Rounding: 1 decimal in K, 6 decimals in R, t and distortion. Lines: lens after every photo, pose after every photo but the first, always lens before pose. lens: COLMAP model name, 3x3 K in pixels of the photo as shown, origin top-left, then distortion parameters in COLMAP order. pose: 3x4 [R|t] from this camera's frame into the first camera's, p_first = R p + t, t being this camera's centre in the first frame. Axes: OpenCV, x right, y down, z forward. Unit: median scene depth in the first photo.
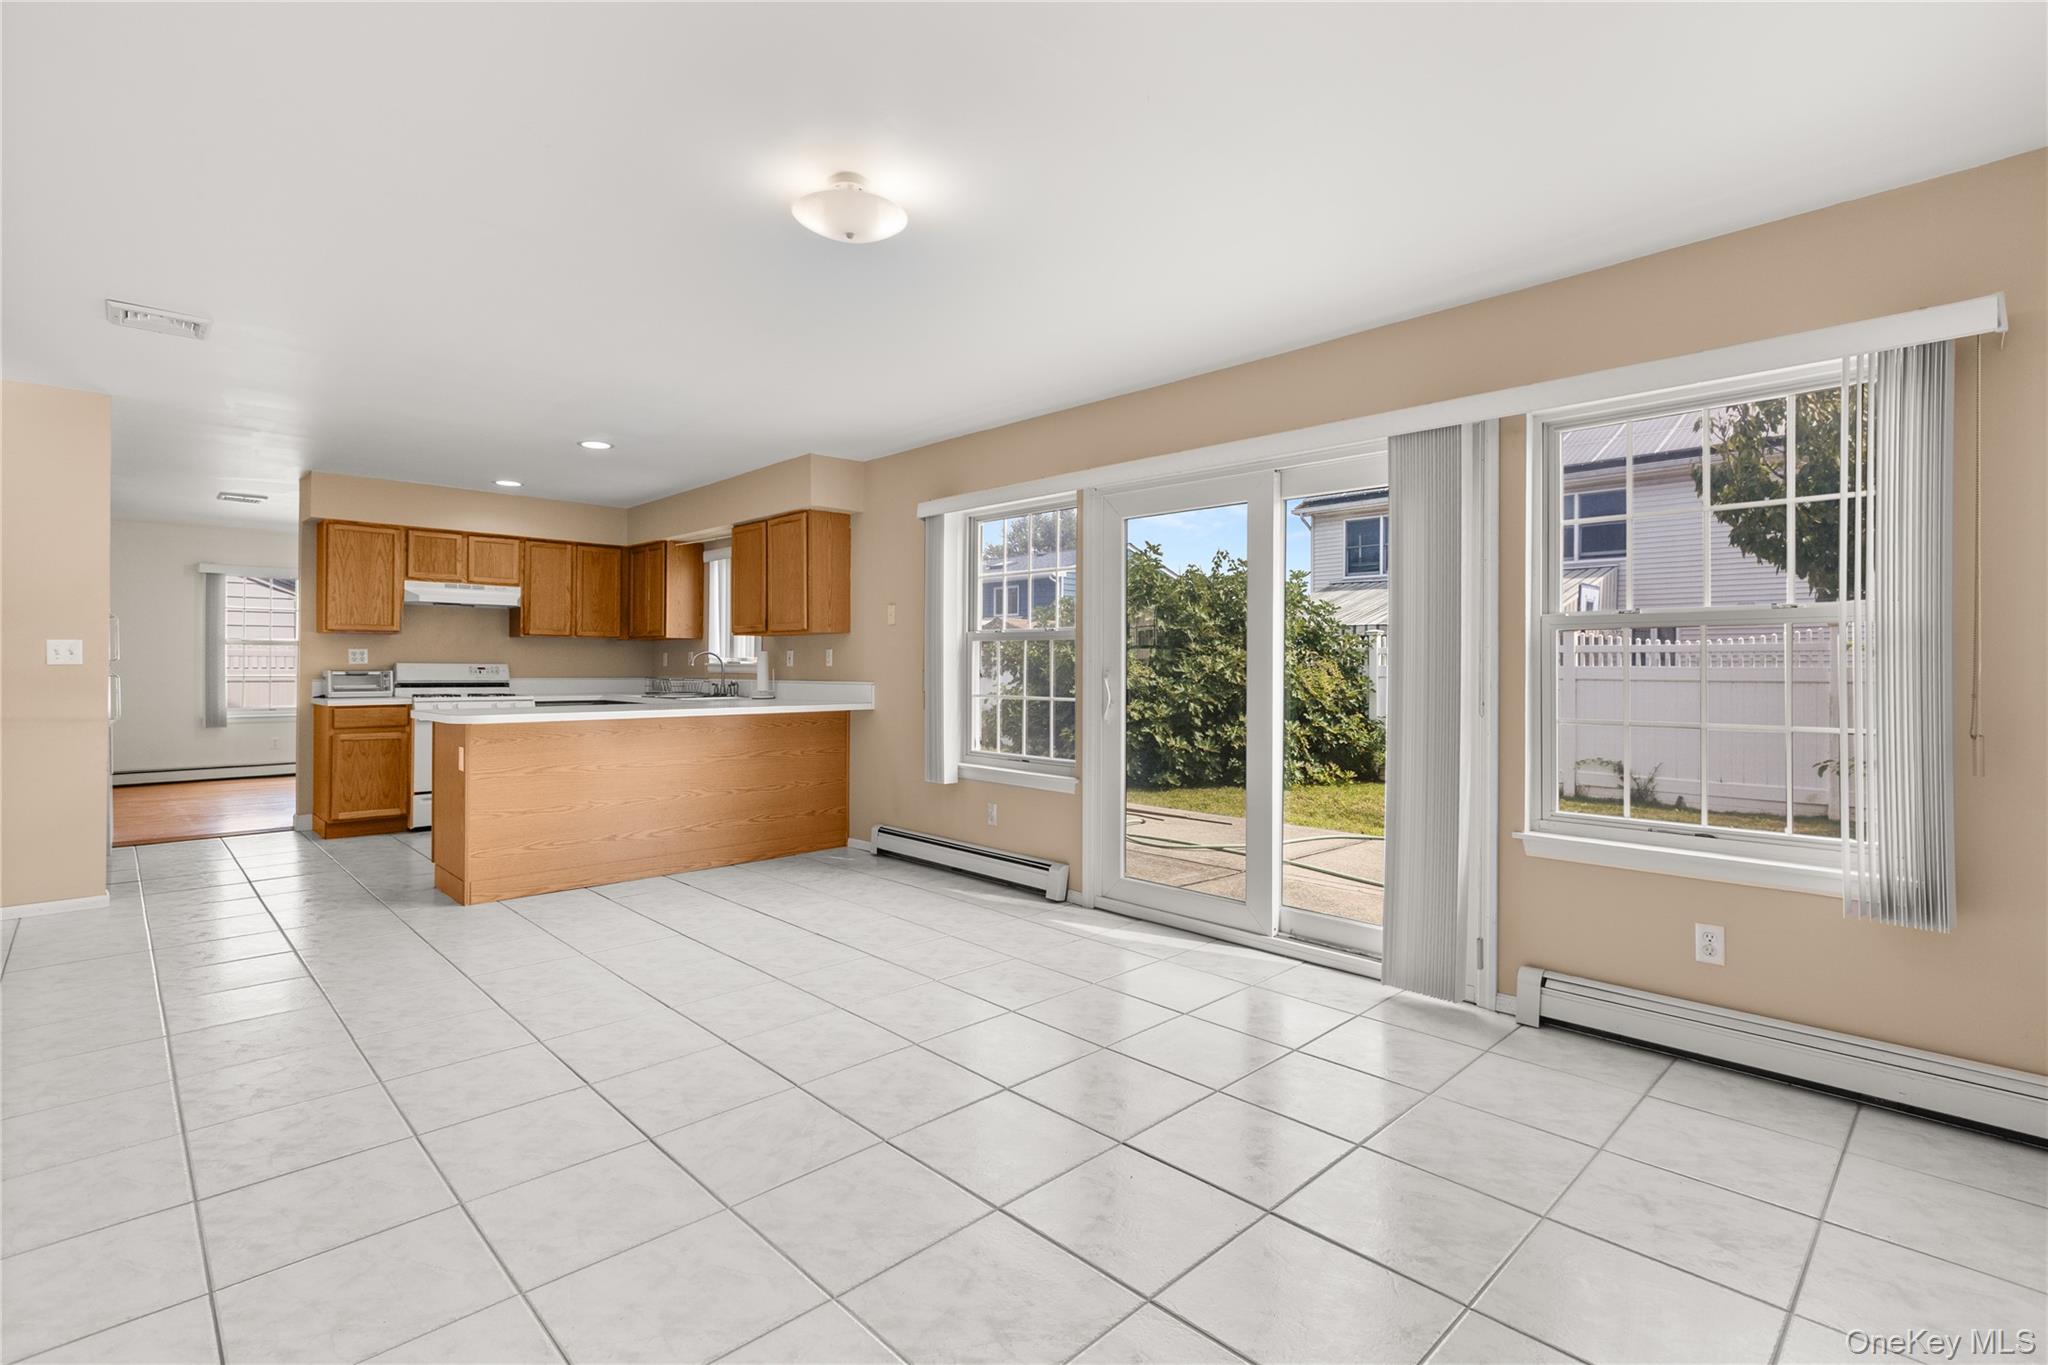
lens RADIAL K [[939.1, 0, 1026.4], [0, 939.1, 657.1], [0, 0, 1]] dist [-0.000081, -0.000058]
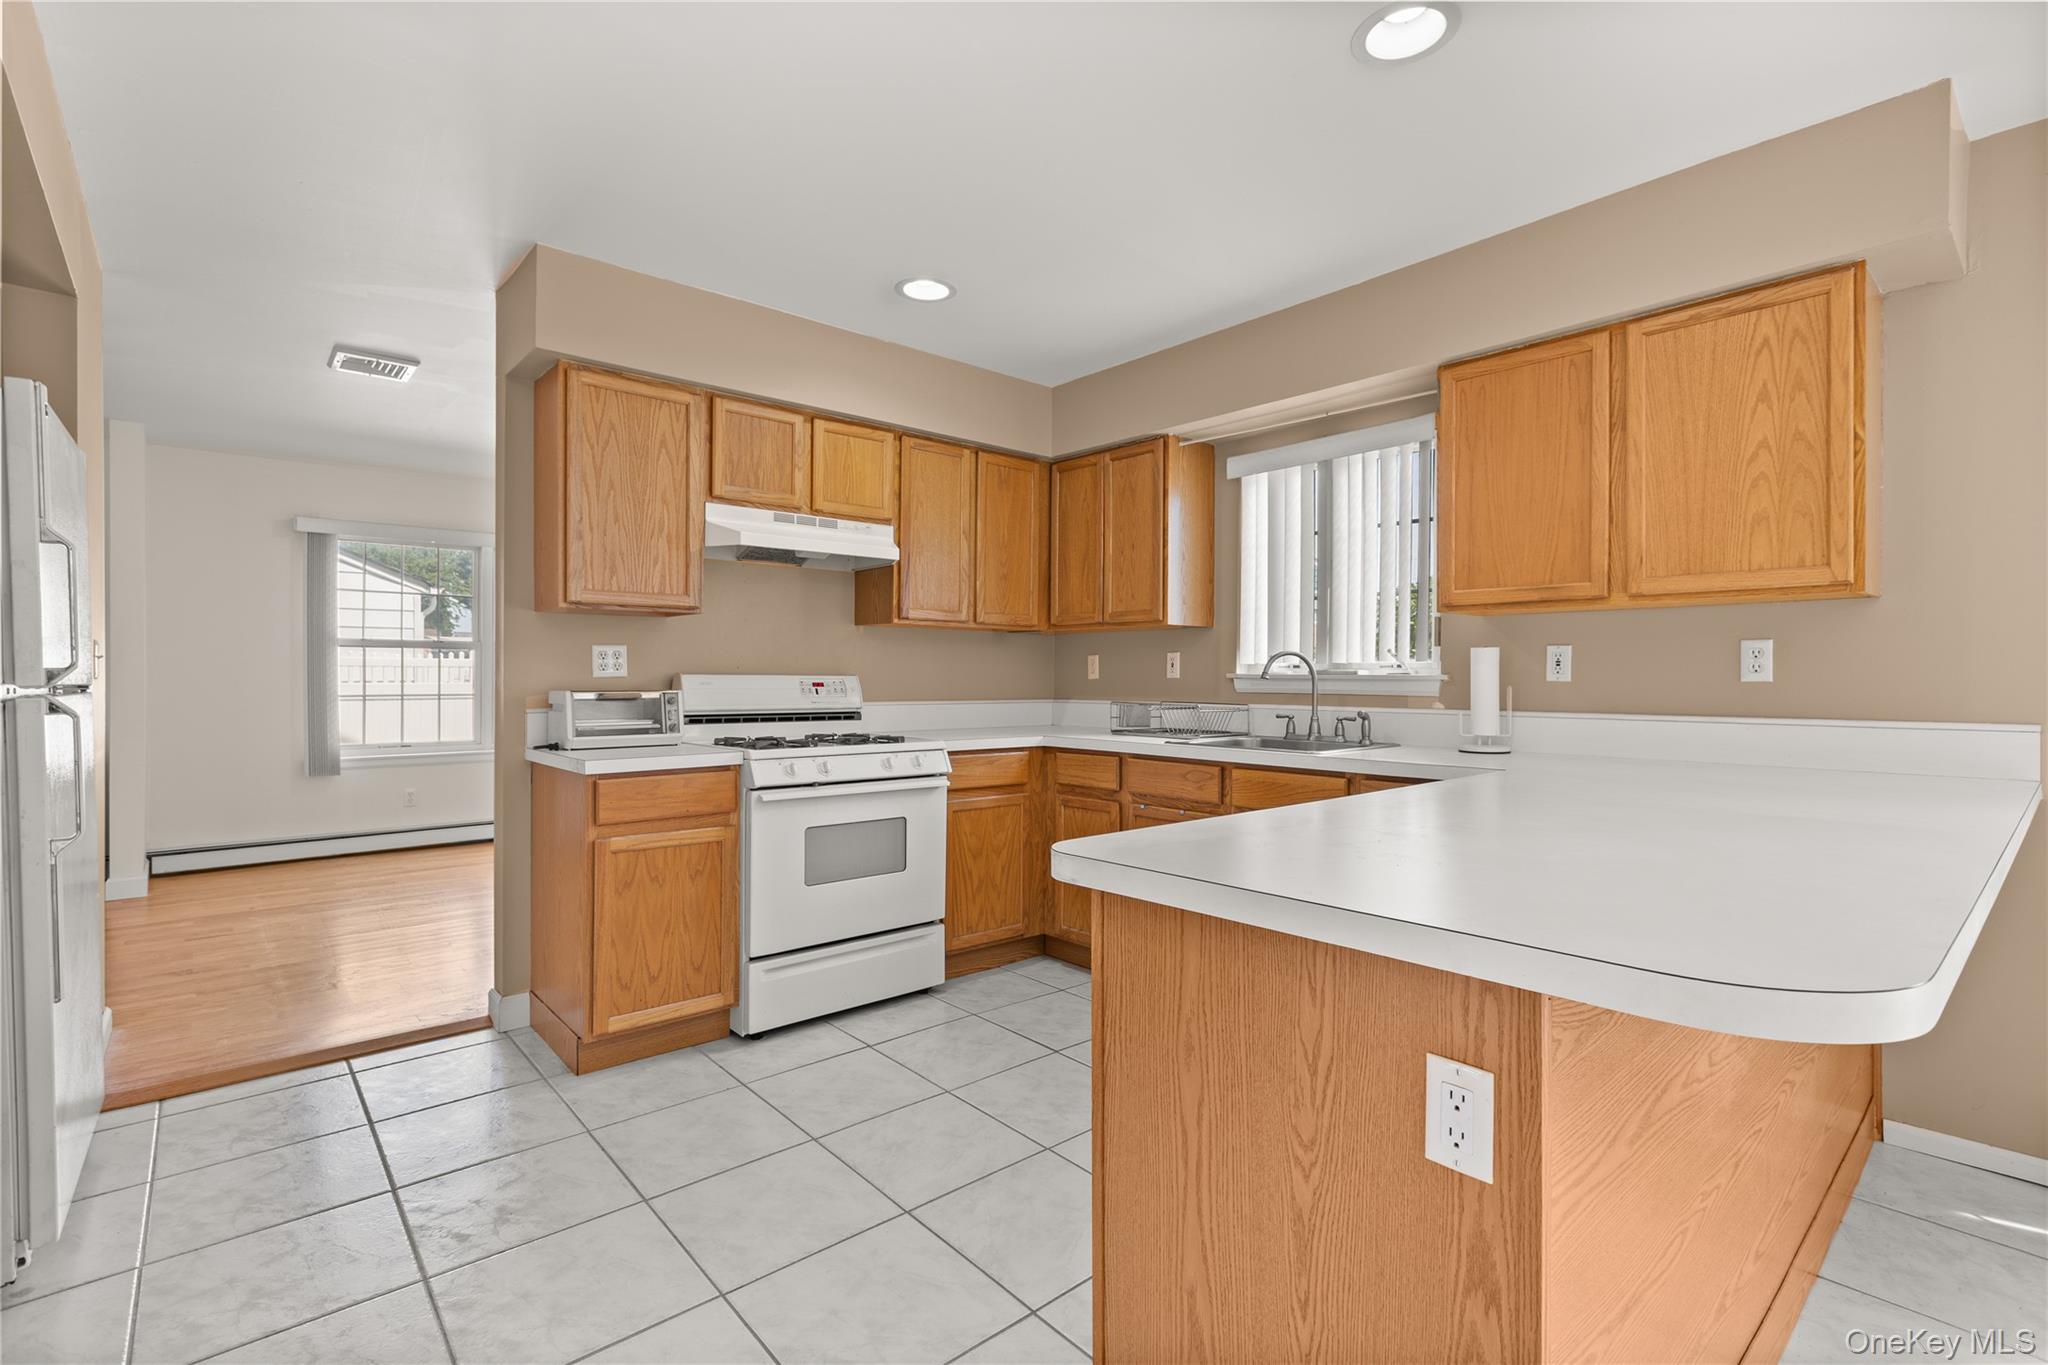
lens RADIAL K [[939.1, 0, 1028.8], [0, 939.1, 675.4], [0, 0, 1]] dist [-0.000081, -0.000058]
pose [[0.998195, -0.001736, -0.060033, -0.455815], [0.002288, 0.999956, 0.009134, 0.002667], [0.060015, -0.009255, 0.998155, 0.515428]]
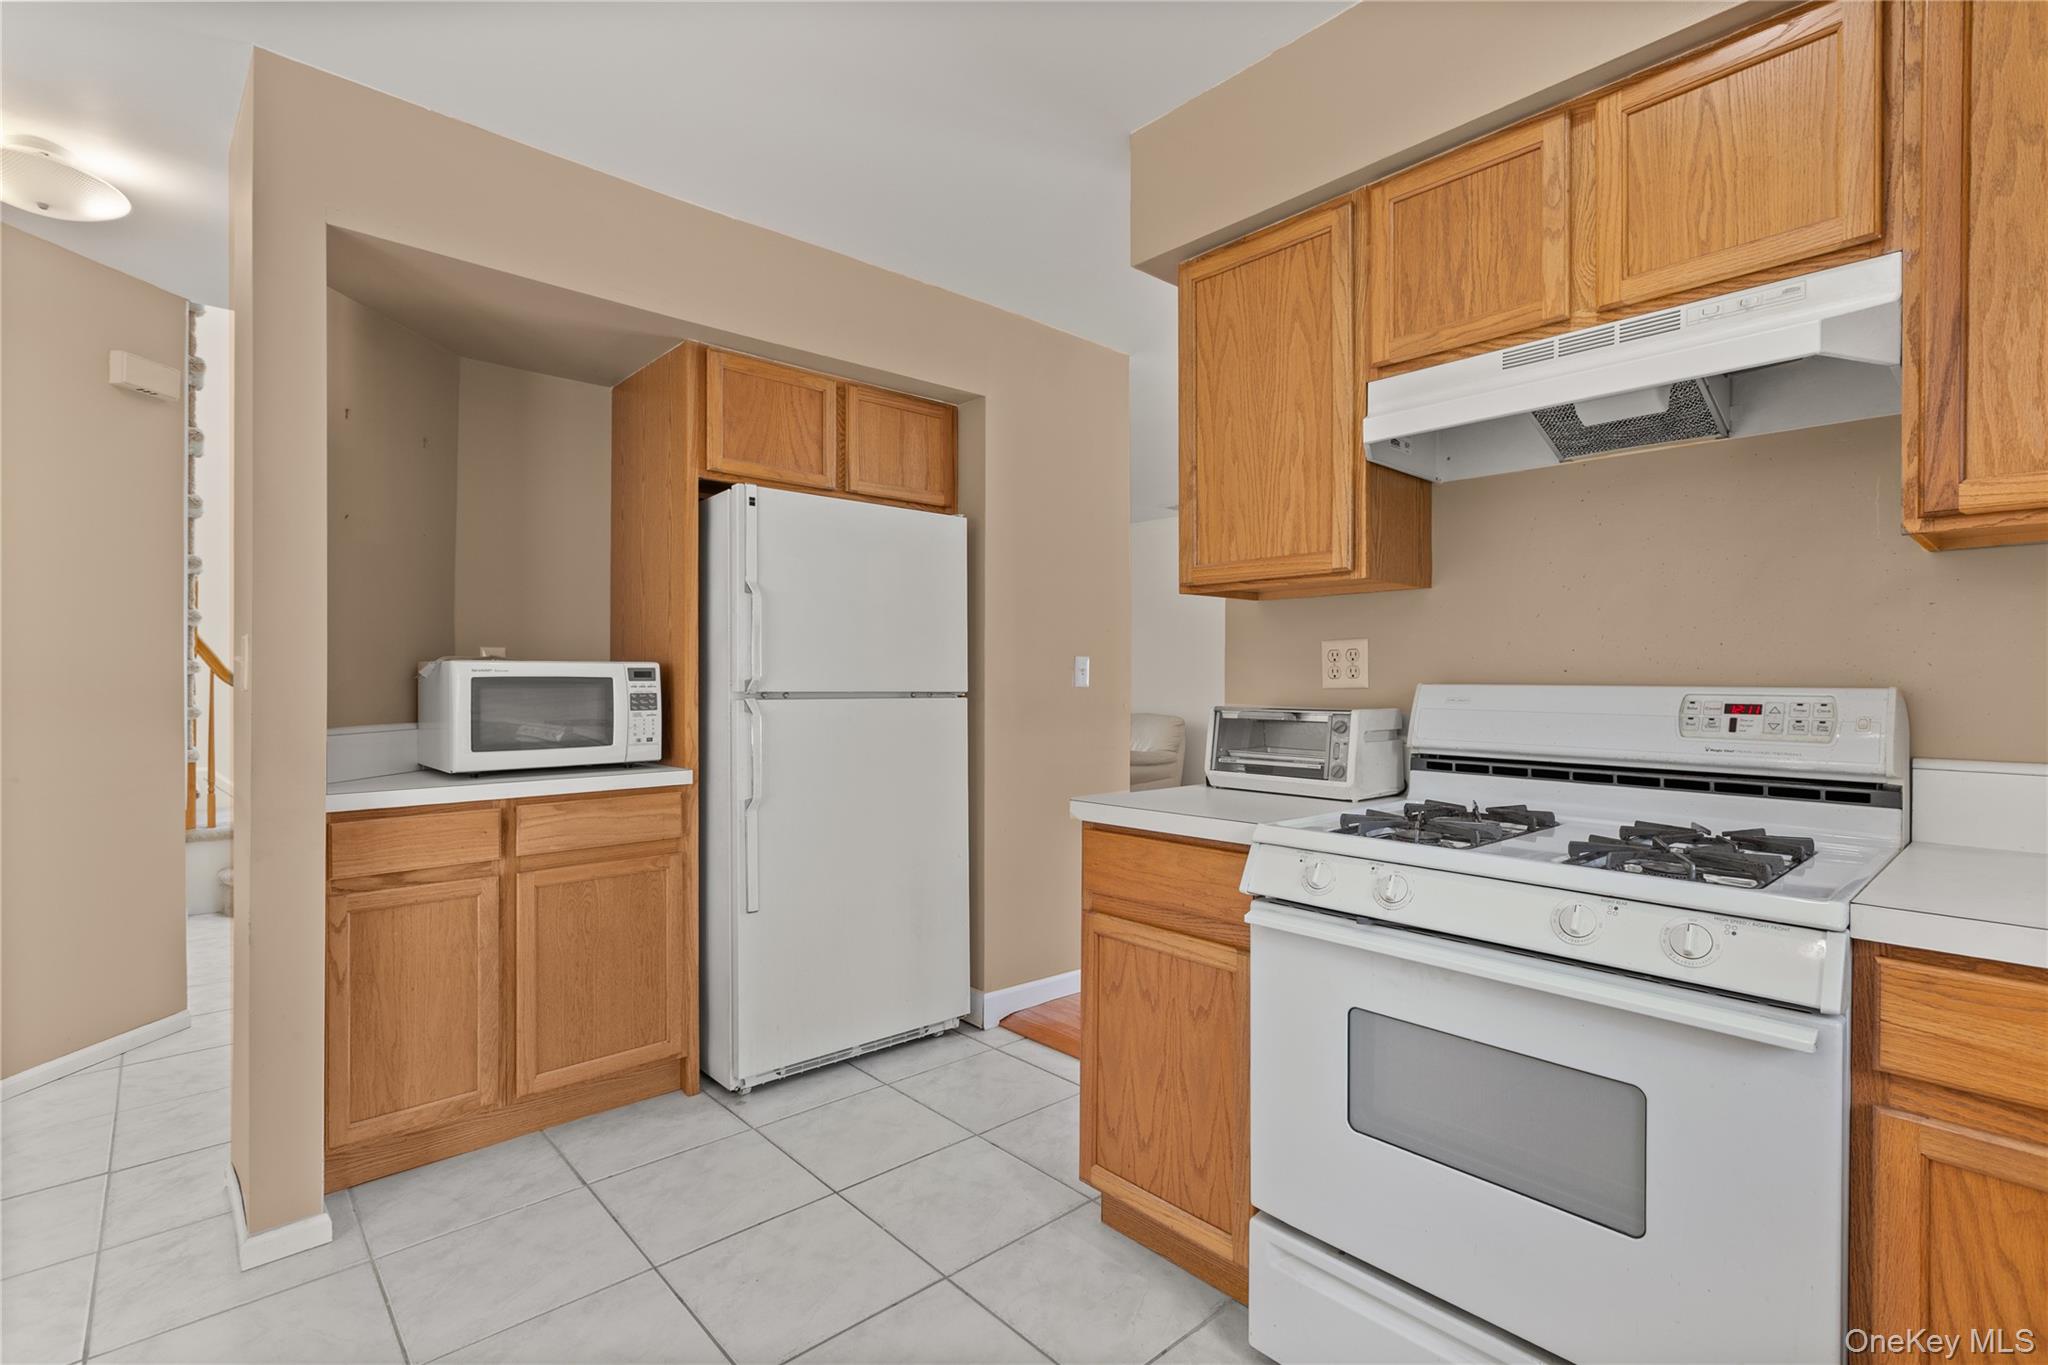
lens RADIAL K [[939.1, 0, 1026.0], [0, 939.1, 683.4], [0, 0, 1]] dist [-0.000081, -0.000058]
pose [[-0.045530, -0.002759, -0.998959, -0.373429], [0.007107, 0.999970, -0.003086, 0.005961], [0.998938, -0.007240, -0.045509, 0.886506]]
